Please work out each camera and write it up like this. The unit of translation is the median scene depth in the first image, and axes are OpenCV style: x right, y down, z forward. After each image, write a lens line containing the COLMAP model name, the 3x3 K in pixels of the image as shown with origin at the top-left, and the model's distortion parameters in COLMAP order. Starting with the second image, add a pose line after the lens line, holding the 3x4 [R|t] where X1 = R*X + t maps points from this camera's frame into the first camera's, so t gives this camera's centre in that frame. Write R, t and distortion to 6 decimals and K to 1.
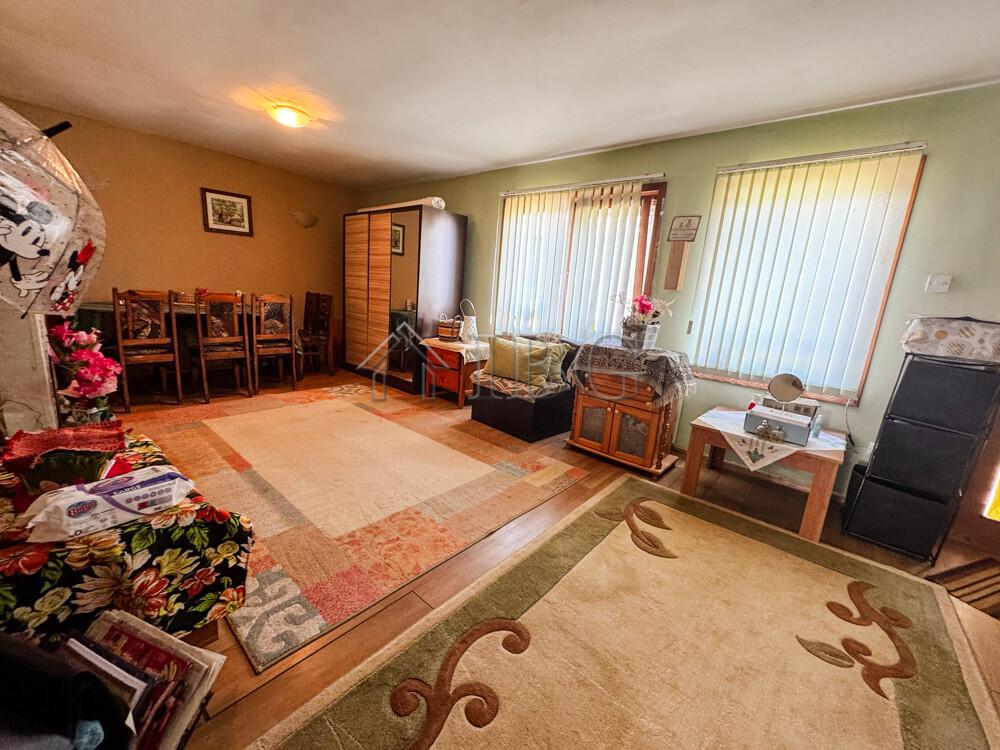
lens RADIAL K [[404.9, 0, 501.7], [0, 404.9, 377.6], [0, 0, 1]] dist [-0.001647, 0.000090]
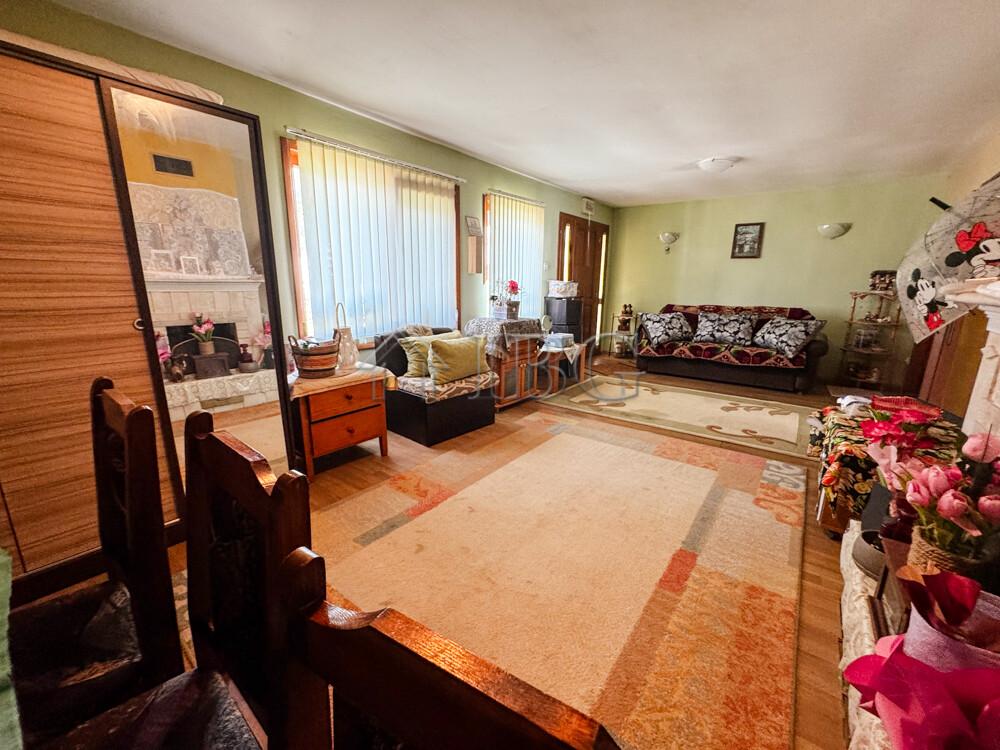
lens RADIAL K [[404.9, 0, 503.5], [0, 404.9, 374.1], [0, 0, 1]] dist [-0.001647, 0.000090]
pose [[-0.067214, -0.297093, 0.952480, -1.009822], [0.189745, 0.933411, 0.304534, -0.312223], [-0.979530, 0.201197, -0.006366, 1.043639]]
